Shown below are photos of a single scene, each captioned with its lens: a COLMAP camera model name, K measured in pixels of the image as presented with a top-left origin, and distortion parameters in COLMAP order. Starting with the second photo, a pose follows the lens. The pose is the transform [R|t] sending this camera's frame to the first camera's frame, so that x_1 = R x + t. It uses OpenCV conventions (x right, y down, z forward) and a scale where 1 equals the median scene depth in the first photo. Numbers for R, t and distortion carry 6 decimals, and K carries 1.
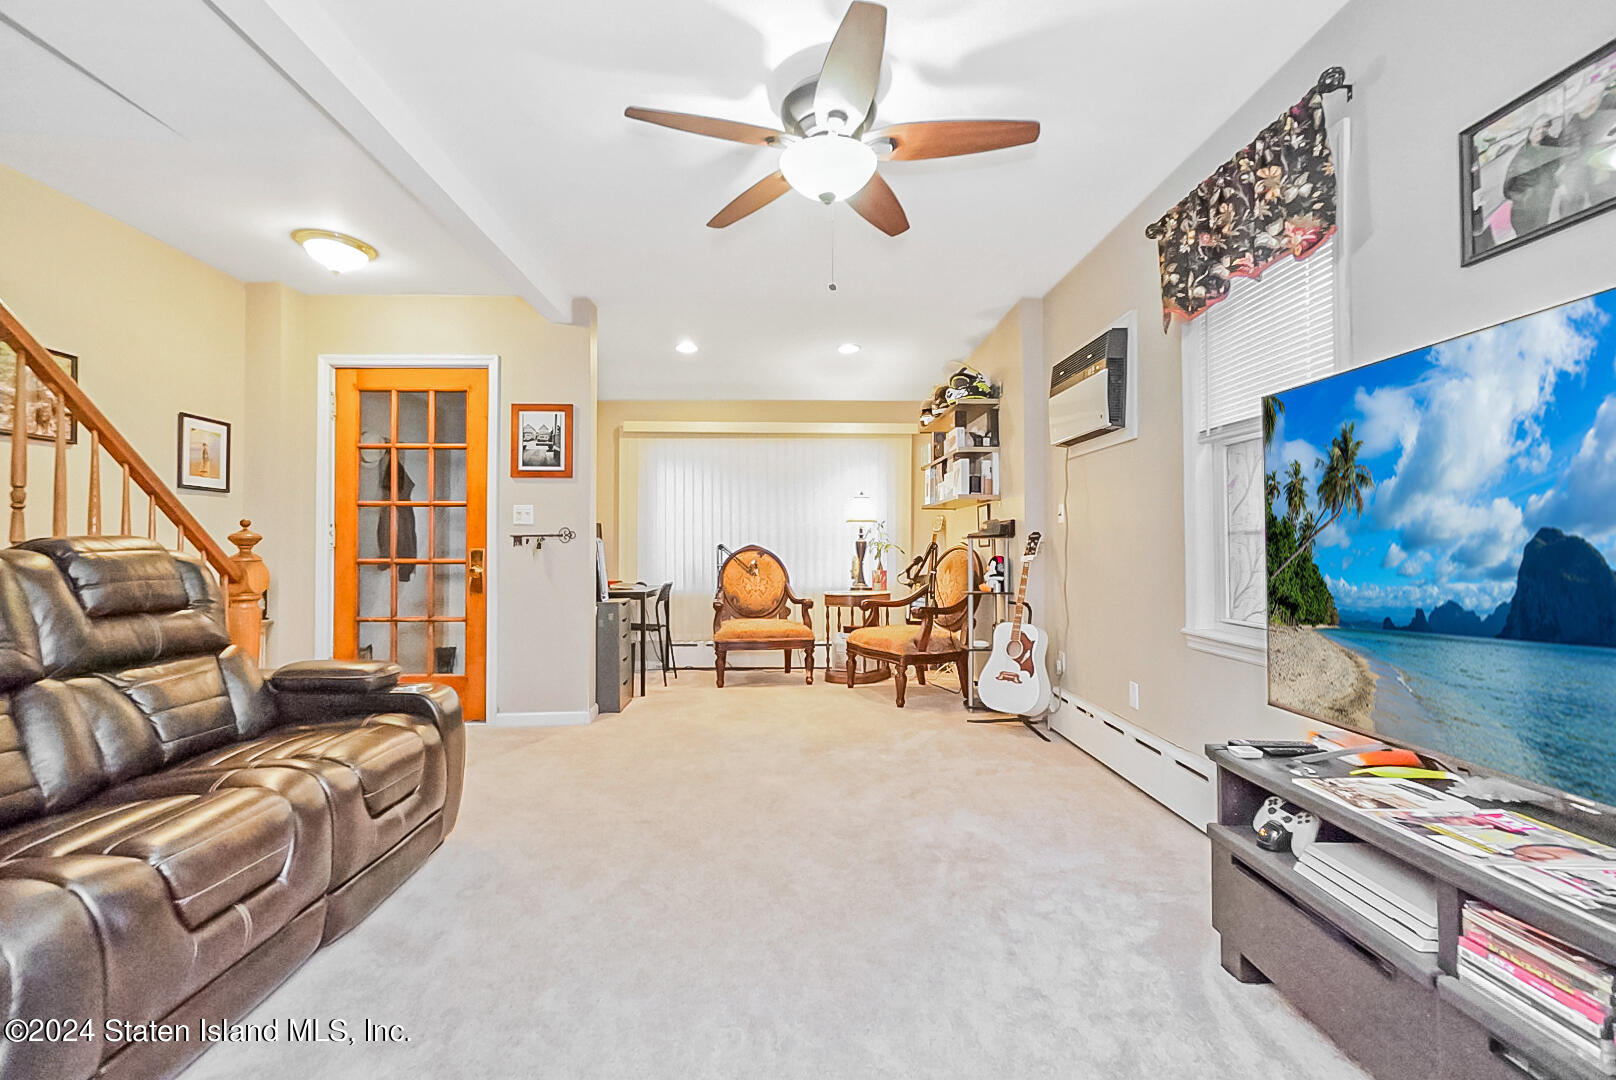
lens RADIAL K [[695.3, 0, 809.0], [0, 695.3, 541.4], [0, 0, 1]] dist [-0.010214, 0.011133]
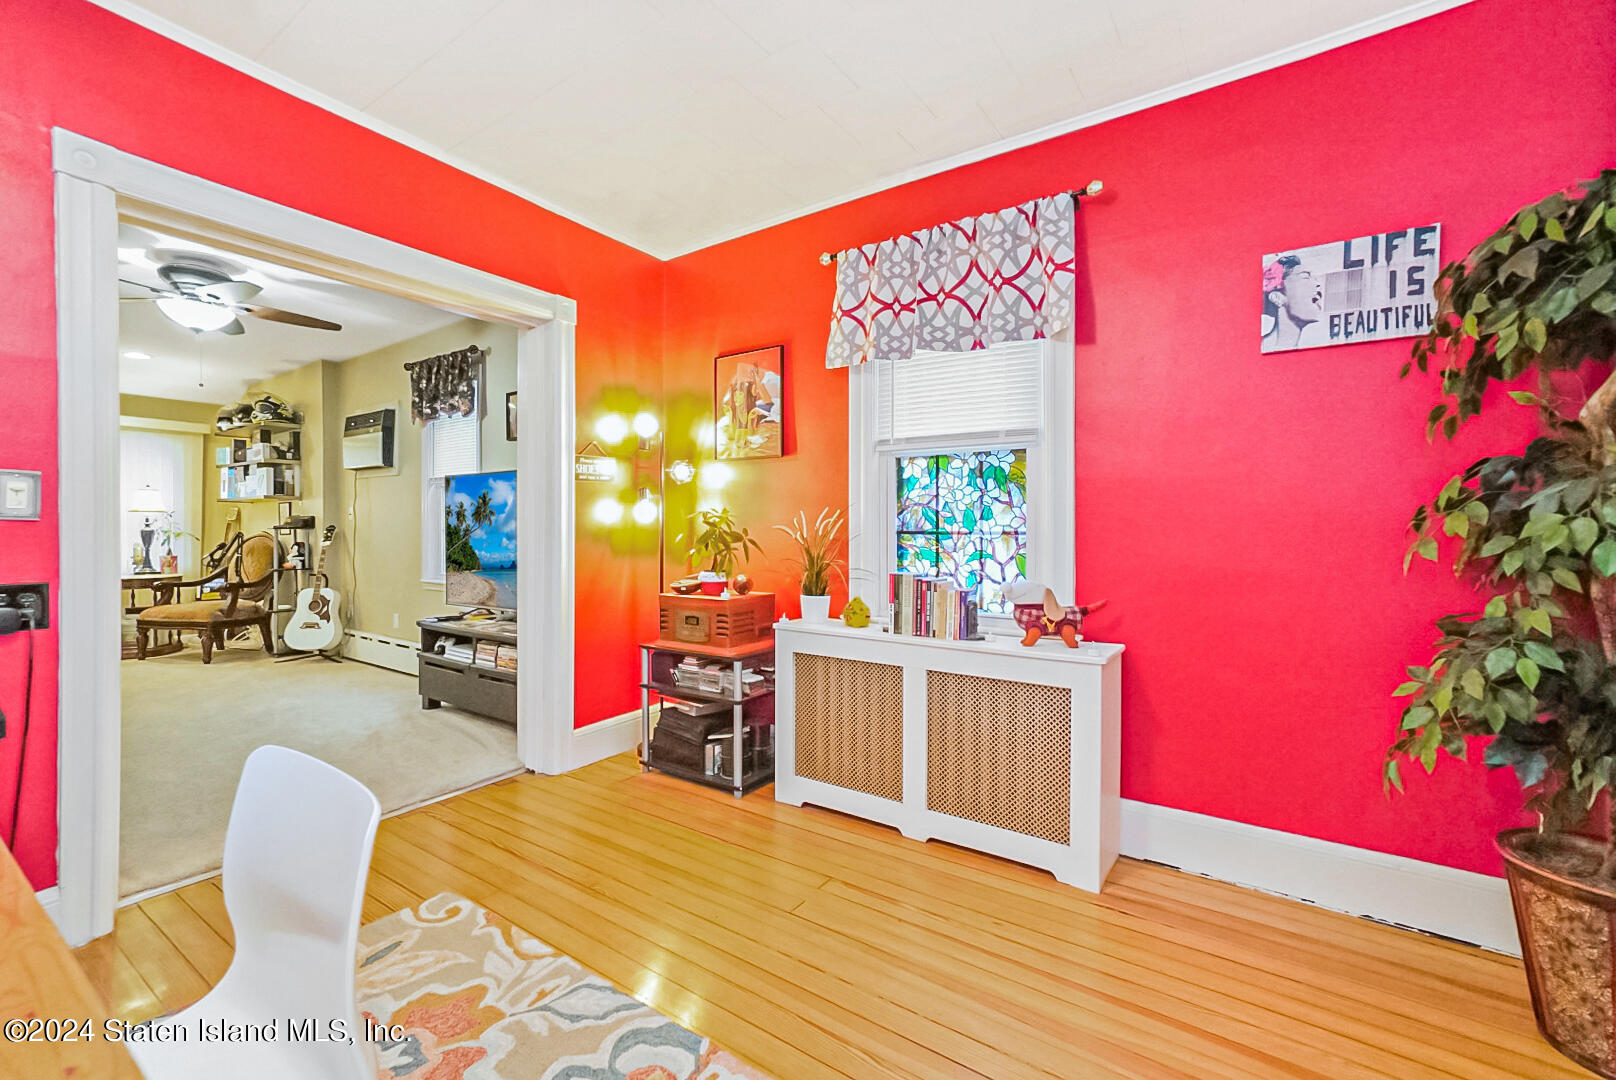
lens RADIAL K [[695.3, 0, 793.0], [0, 695.3, 534.5], [0, 0, 1]] dist [-0.010214, 0.011133]
pose [[0.610281, 0.000220, 0.792185, -0.288236], [-0.011727, 0.999893, 0.008757, -0.022834], [-0.792099, -0.014635, 0.610218, -0.799652]]
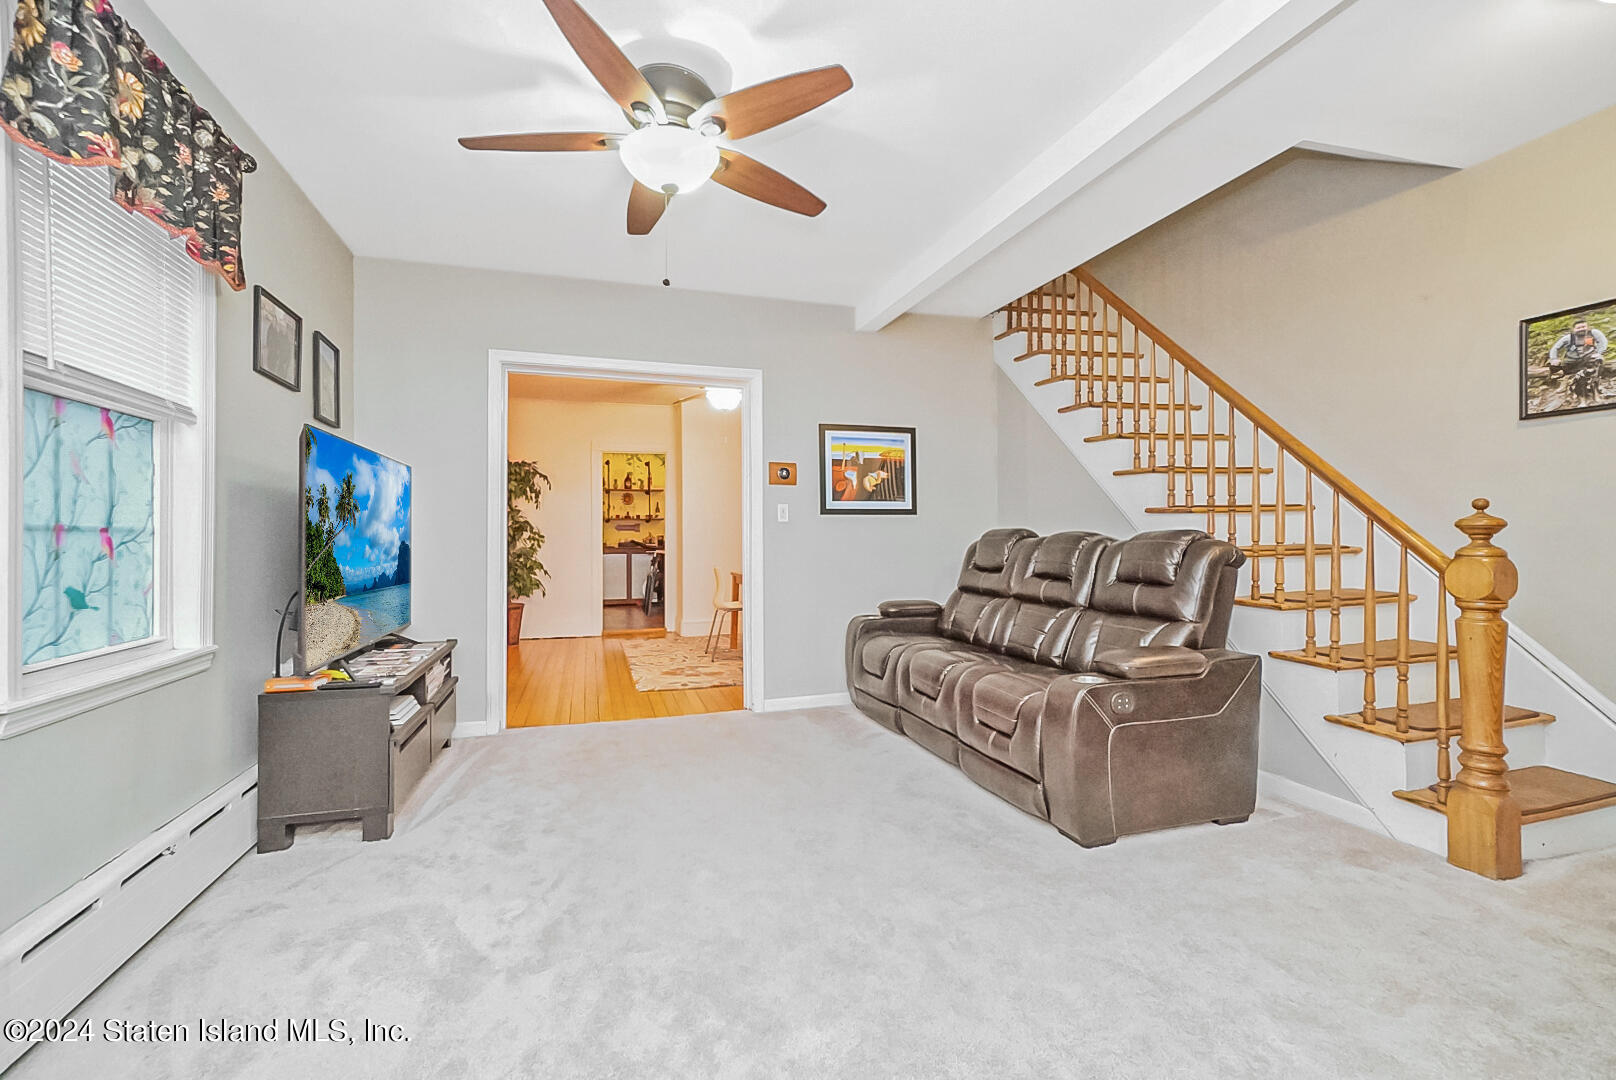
lens RADIAL K [[695.3, 0, 796.3], [0, 695.3, 531.1], [0, 0, 1]] dist [-0.010214, 0.011133]
pose [[-0.967746, 0.006364, -0.251847, 0.072819], [0.010564, 0.999827, -0.015327, 0.004489], [0.251705, -0.017493, -0.967646, 1.370570]]
